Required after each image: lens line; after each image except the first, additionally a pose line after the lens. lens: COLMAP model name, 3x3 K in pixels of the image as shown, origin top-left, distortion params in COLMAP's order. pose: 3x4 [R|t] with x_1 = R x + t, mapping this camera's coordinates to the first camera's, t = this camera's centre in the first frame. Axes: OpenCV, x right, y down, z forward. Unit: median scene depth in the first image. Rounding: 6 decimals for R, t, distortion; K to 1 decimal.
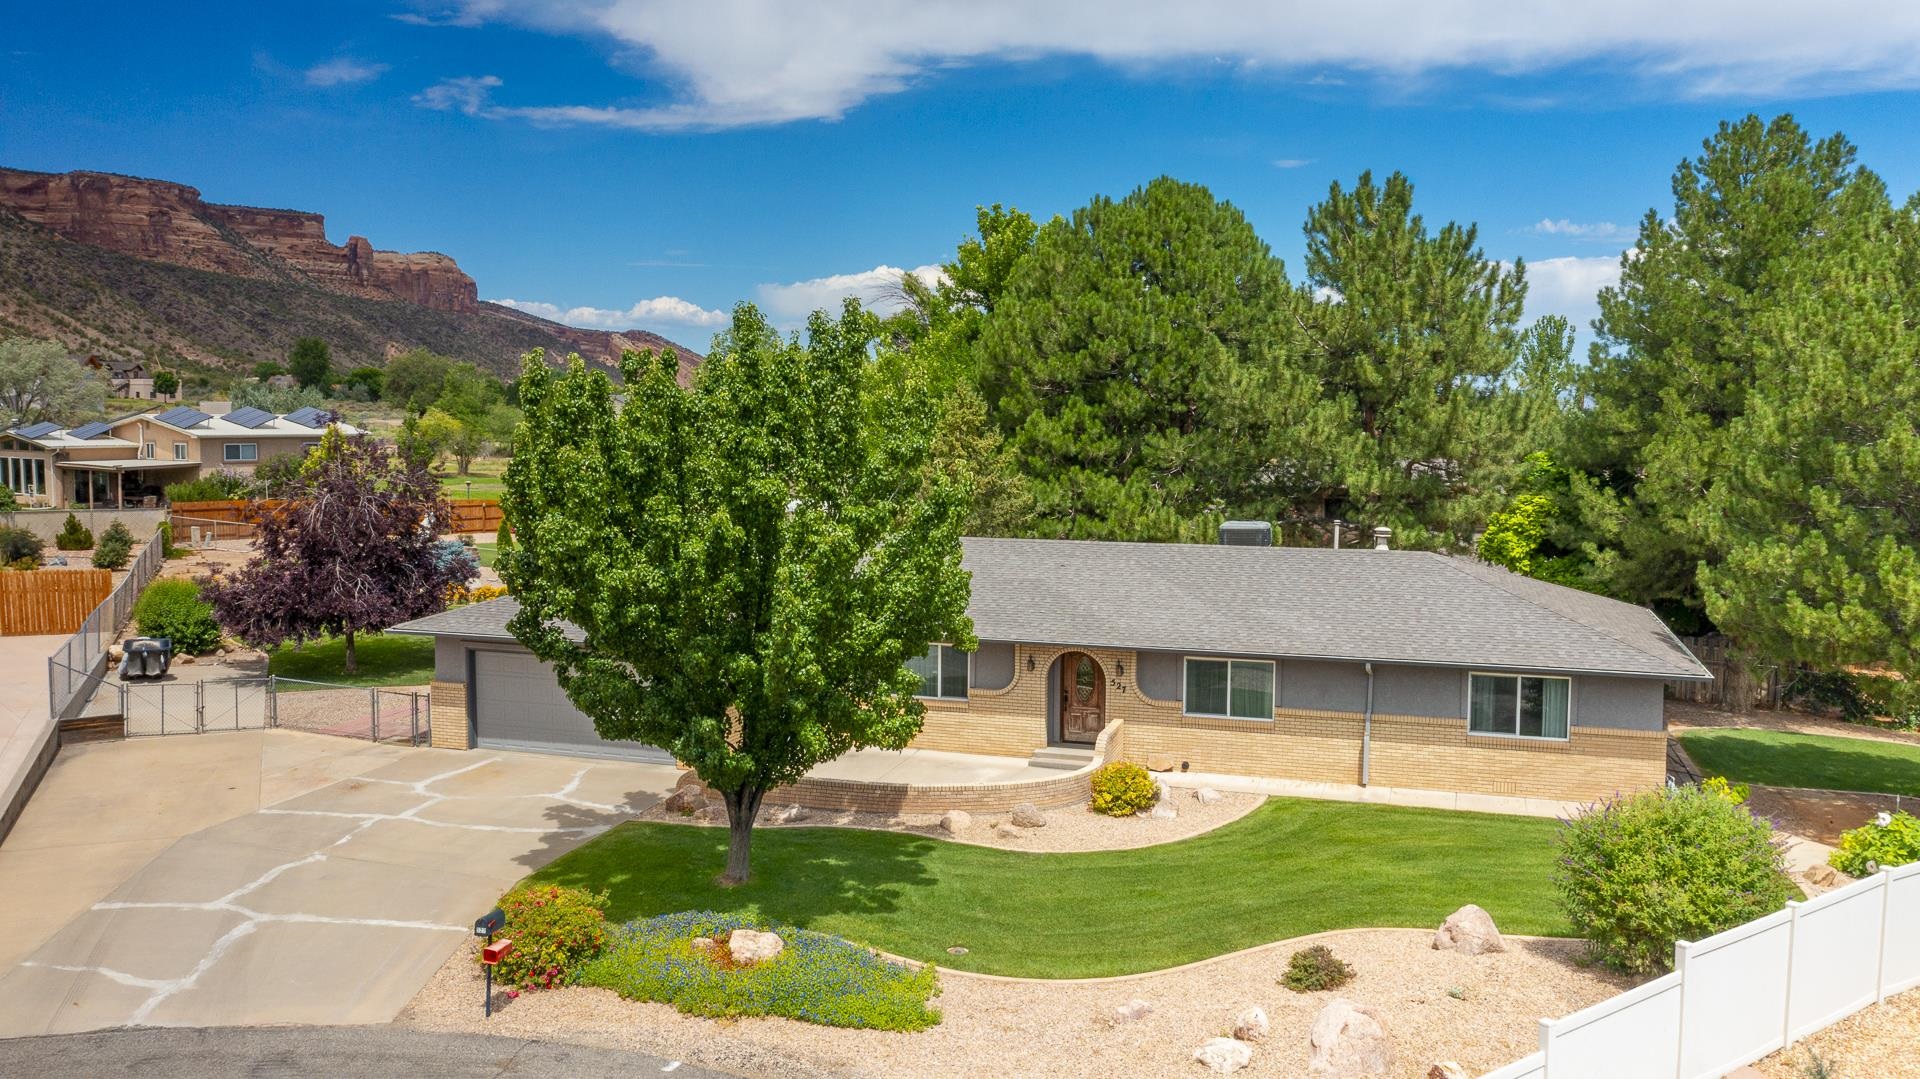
lens RADIAL K [[1516.4, 0, 958.2], [0, 1516.4, 525.9], [0, 0, 1]] dist [-0.014096, 0.003587]
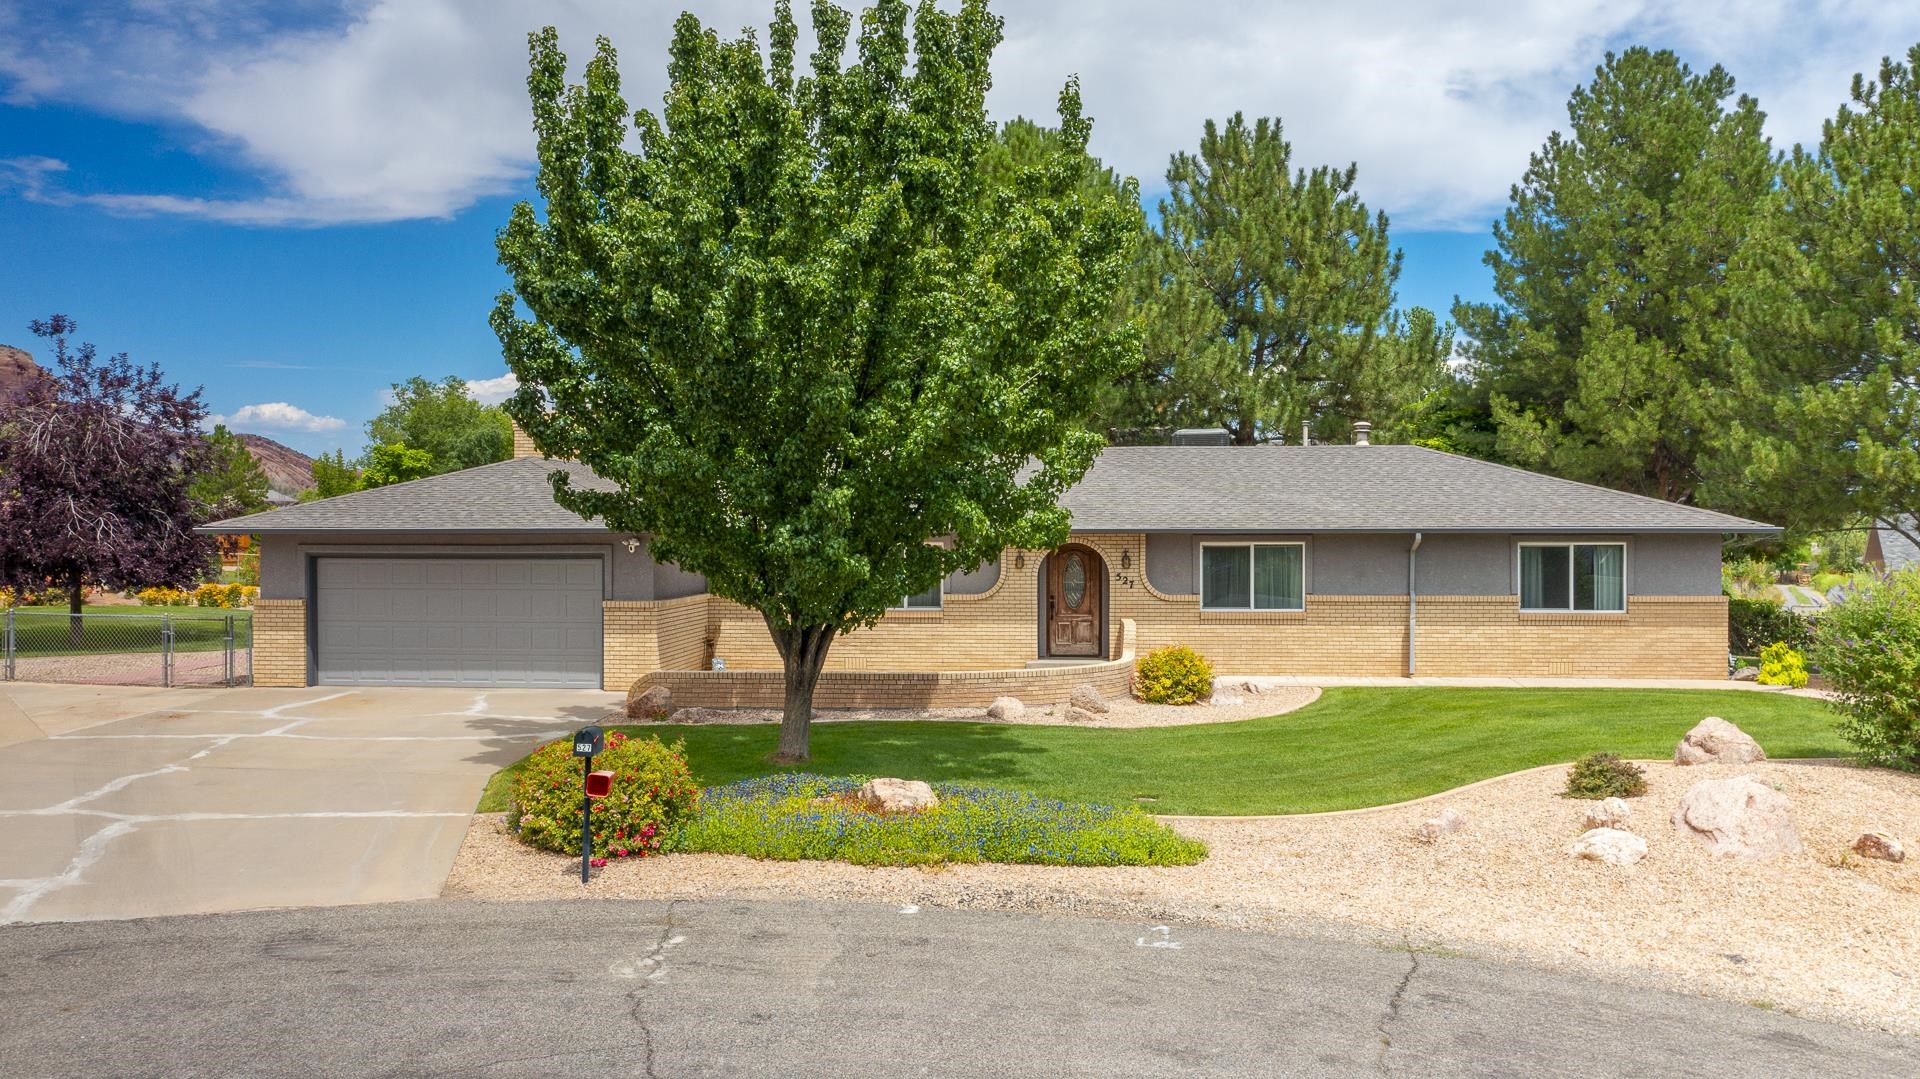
lens RADIAL K [[1523.3, 0, 958.5], [0, 1523.3, 522.1], [0, 0, 1]] dist [-0.012649, 0.004337]
pose [[0.973143, -0.005759, 0.230131, -0.179091], [0.022777, 0.997191, -0.071358, 0.127178], [-0.229073, 0.074683, 0.970540, 0.170213]]
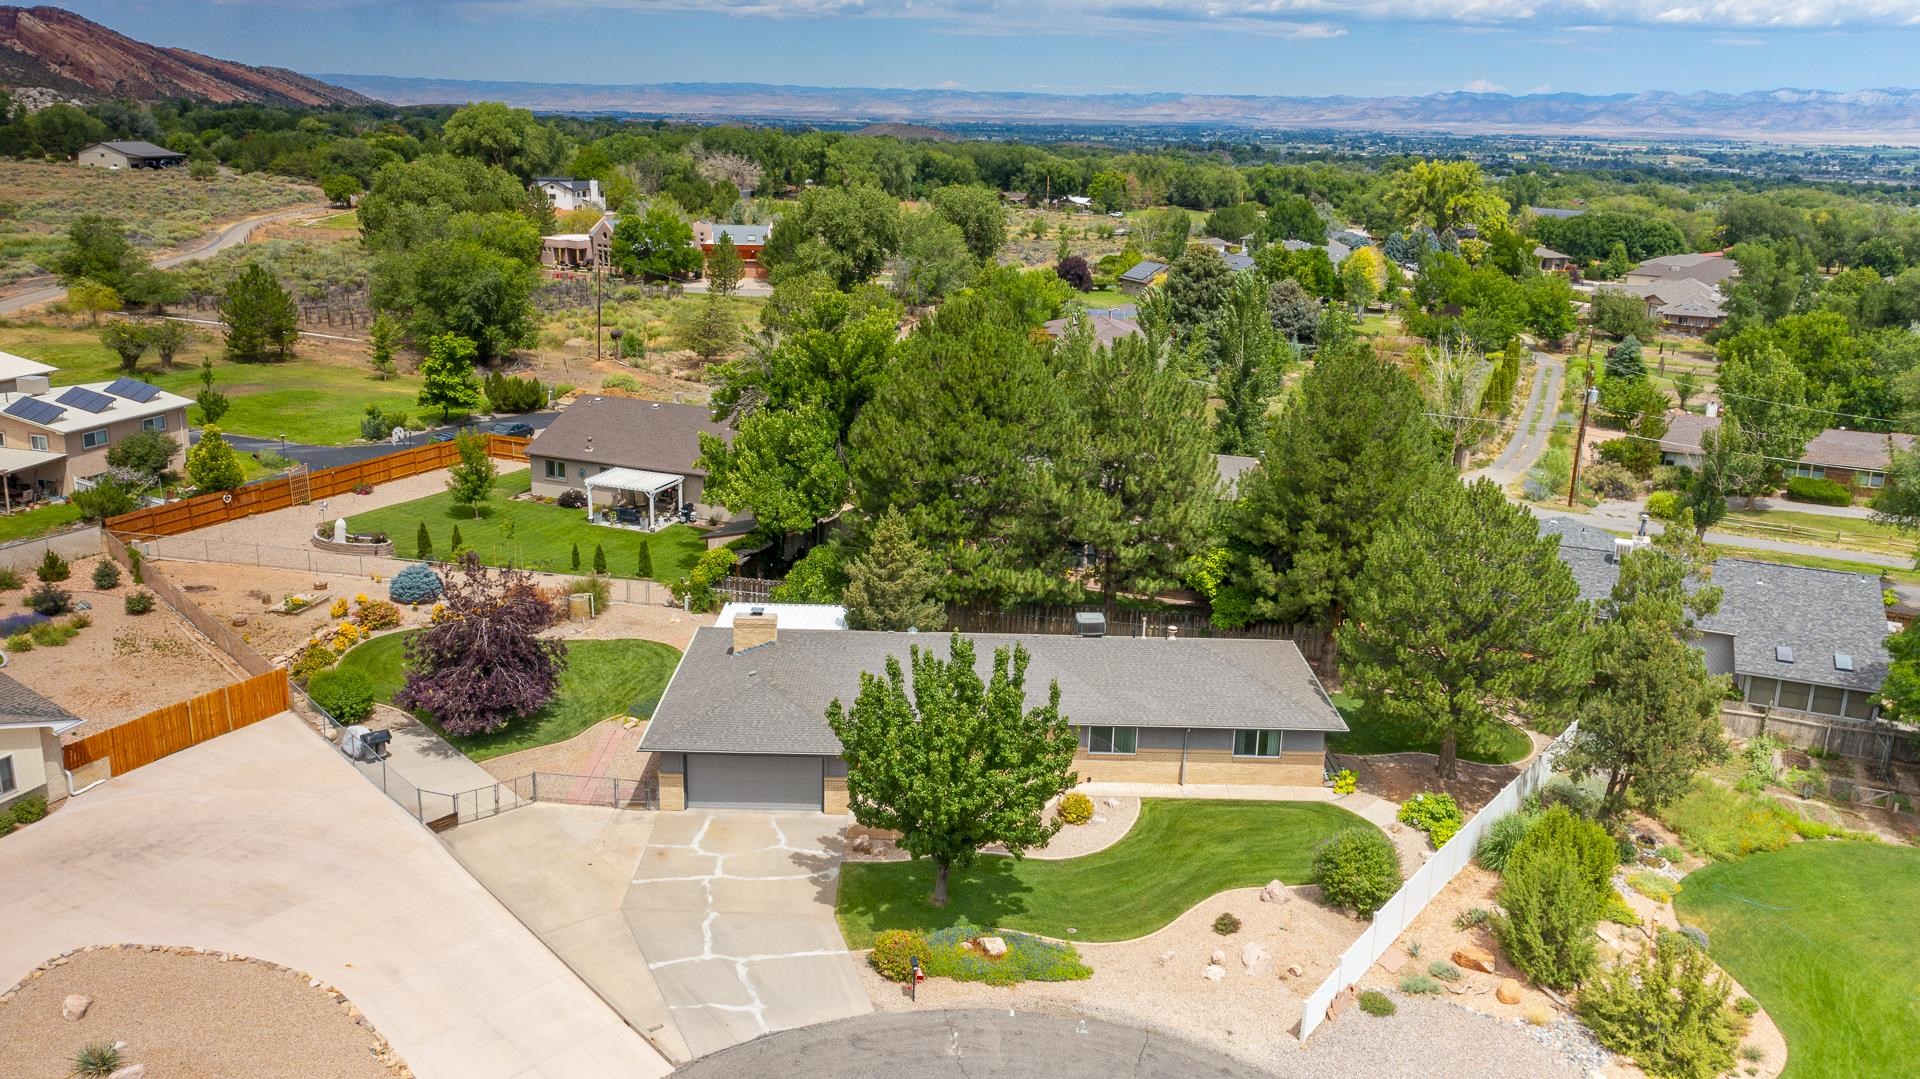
lens RADIAL K [[1516.4, 0, 958.2], [0, 1516.4, 525.9], [0, 0, 1]] dist [-0.014096, 0.003587]
pose [[0.949173, -0.064941, 0.307984, -0.534087], [0.004249, 0.981039, 0.193764, -0.488386], [-0.314727, -0.182606, 0.931451, -0.607958]]
